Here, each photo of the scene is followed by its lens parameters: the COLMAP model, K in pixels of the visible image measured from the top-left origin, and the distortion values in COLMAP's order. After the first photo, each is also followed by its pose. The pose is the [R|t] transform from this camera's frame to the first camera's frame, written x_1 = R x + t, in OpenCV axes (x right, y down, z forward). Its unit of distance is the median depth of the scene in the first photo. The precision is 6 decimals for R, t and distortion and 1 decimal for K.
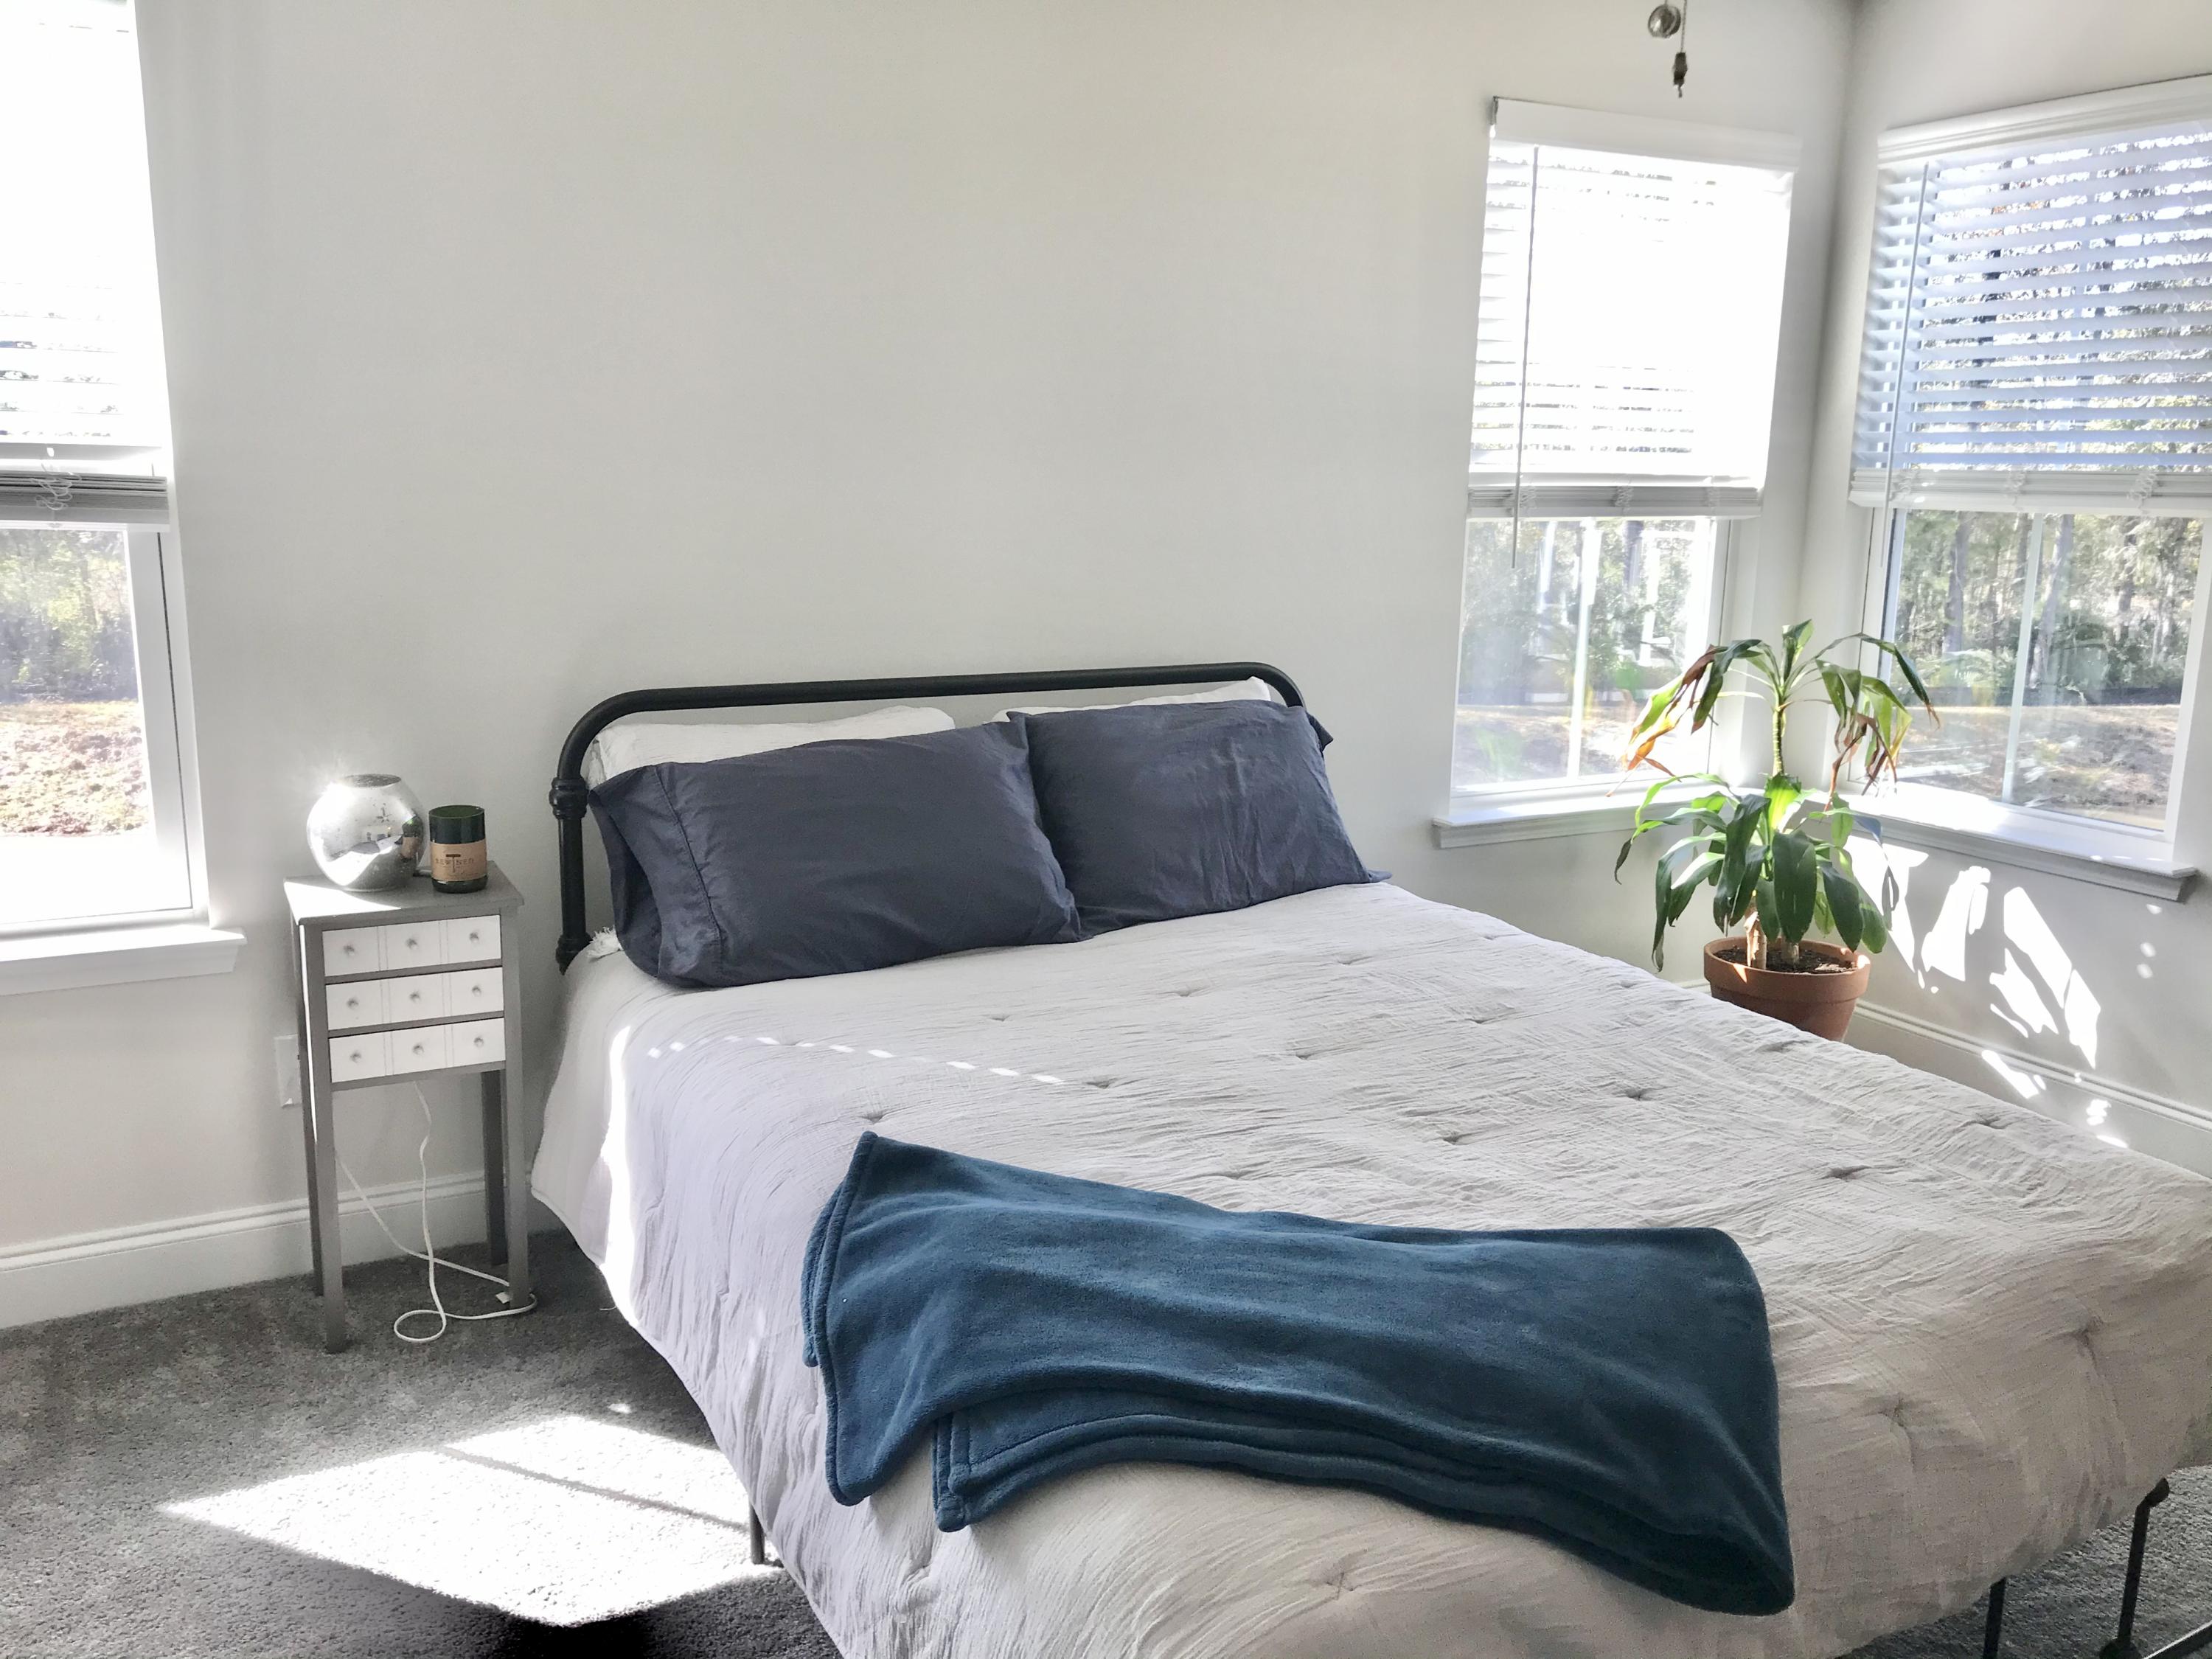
lens RADIAL K [[1814.2, 0, 1097.4], [0, 1814.2, 816.4], [0, 0, 1]] dist [0.032369, -0.030709]
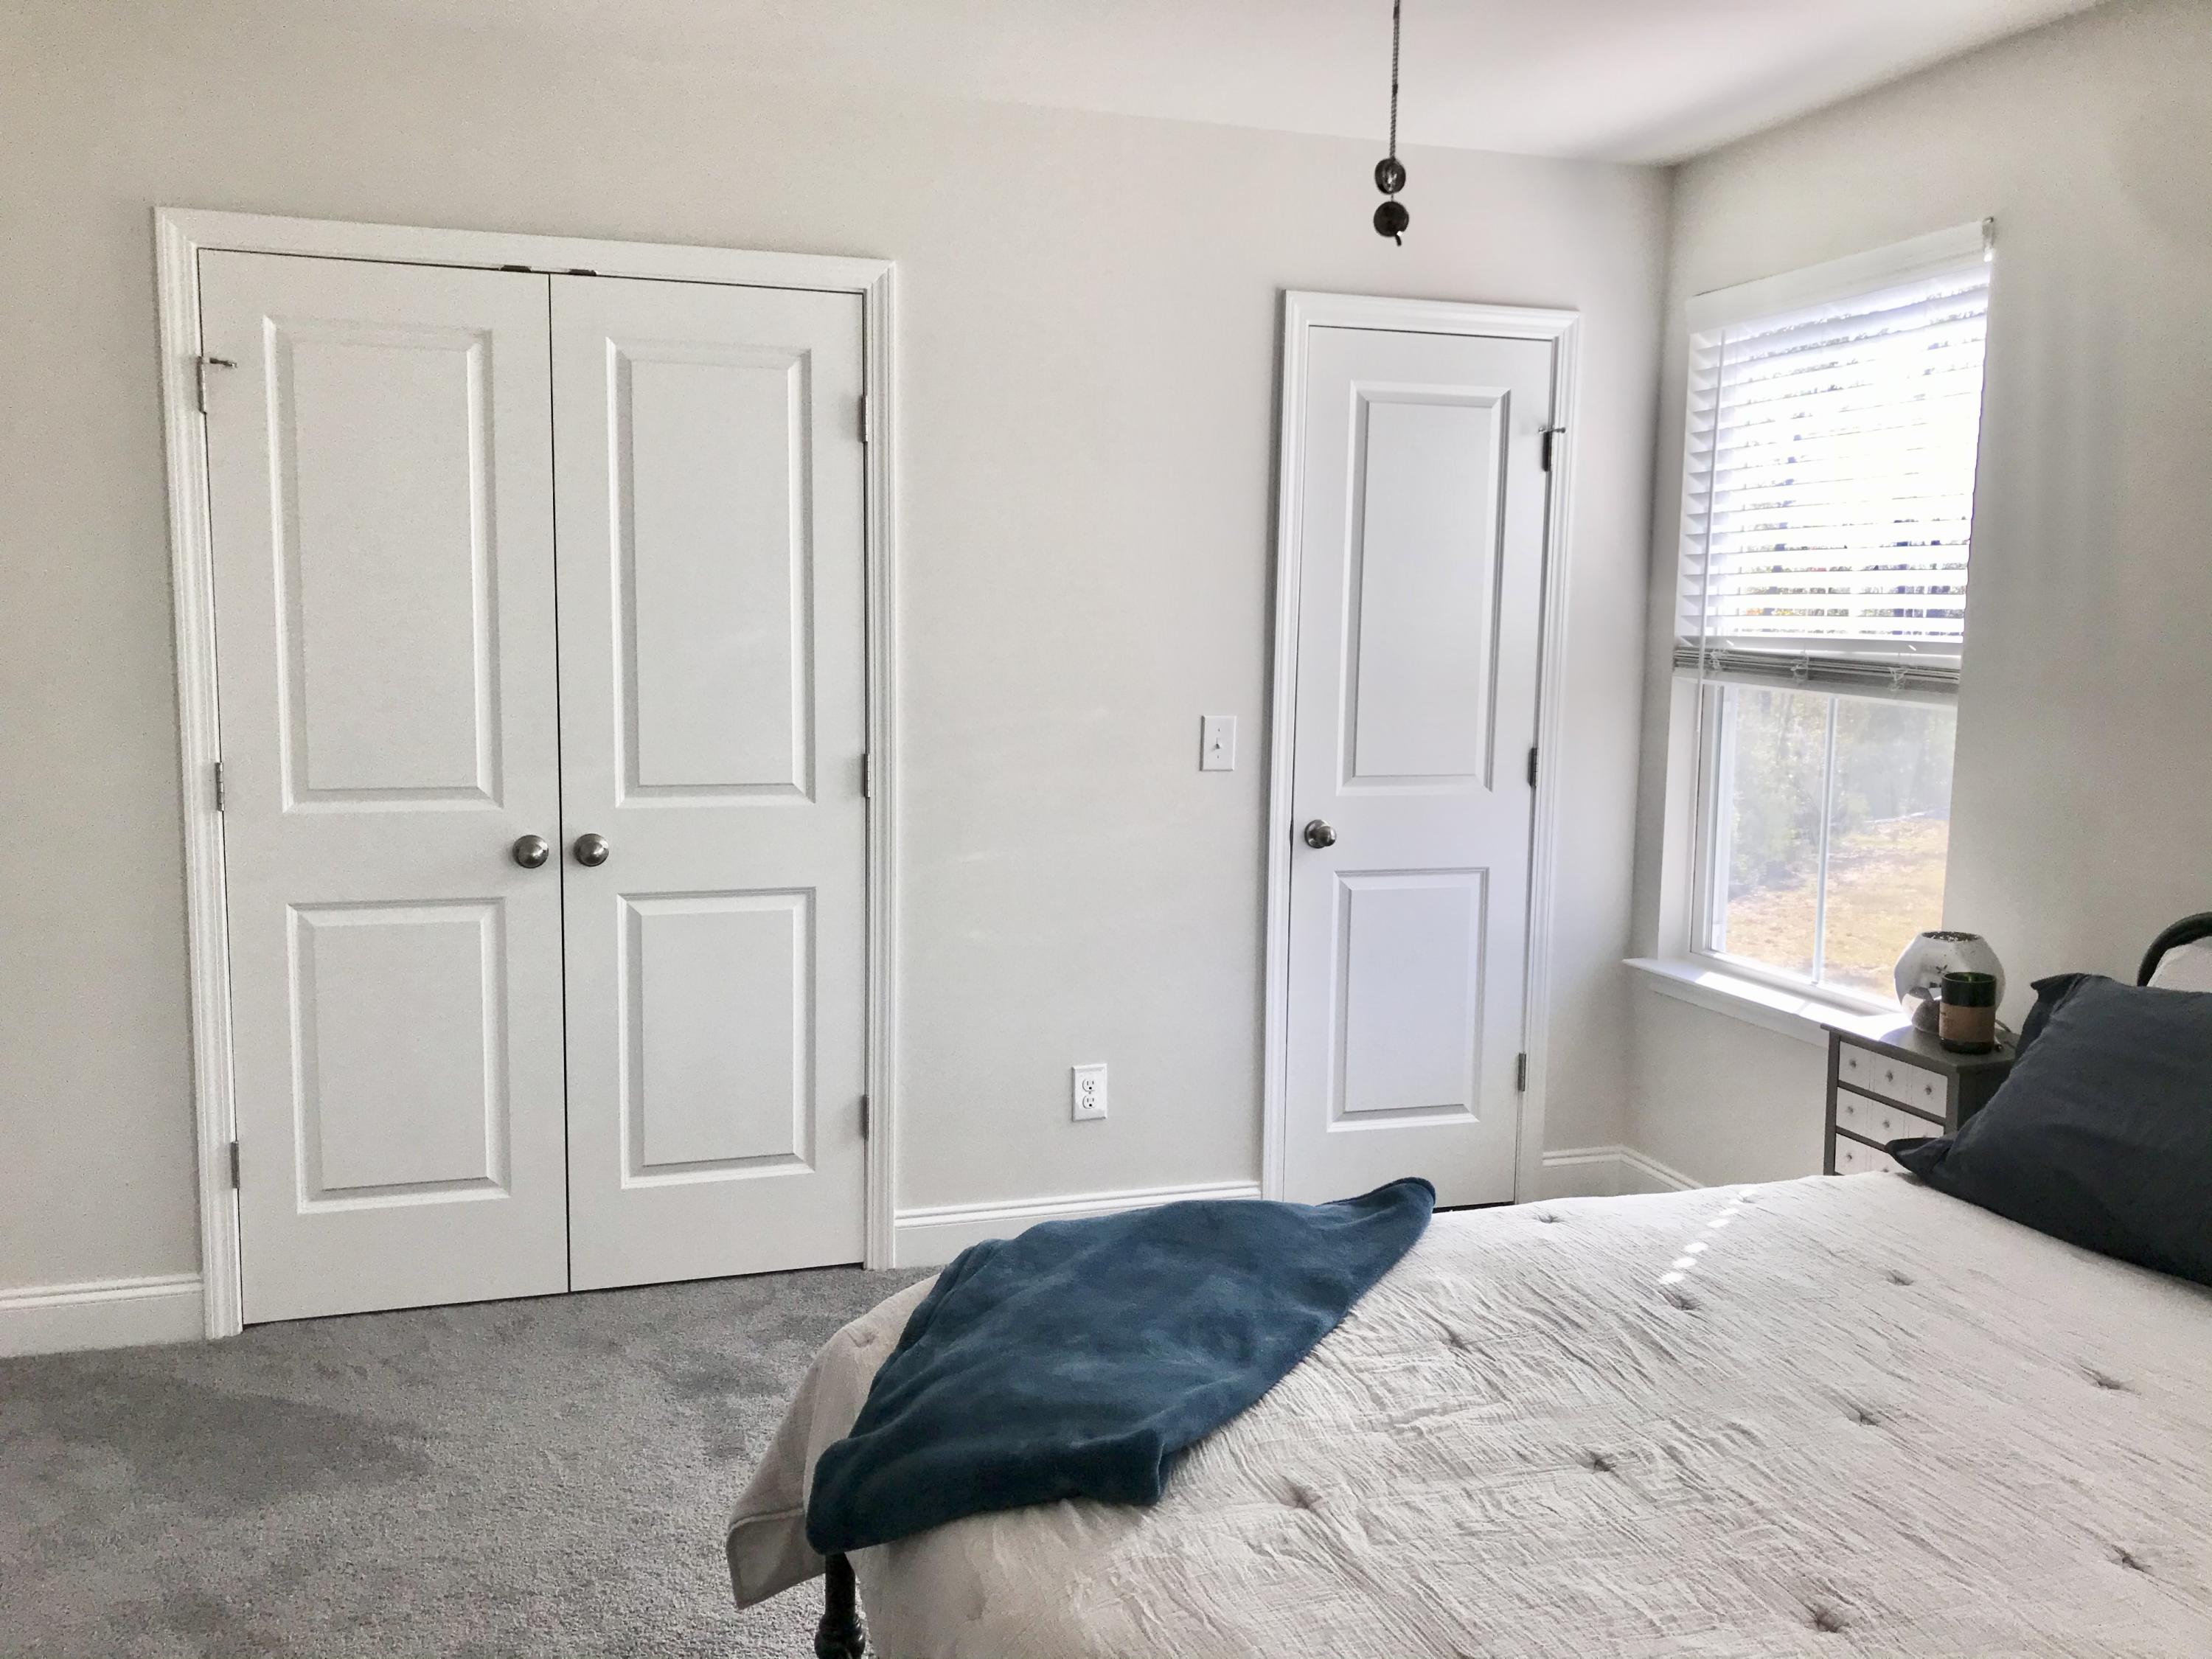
lens RADIAL K [[1814.2, 0, 1101.0], [0, 1814.2, 830.0], [0, 0, 1]] dist [0.032369, -0.030709]
pose [[-0.164277, 0.097700, -0.981564, 0.872116], [-0.210651, 0.968653, 0.131670, -0.135734], [0.963659, 0.228398, -0.138547, 0.729298]]
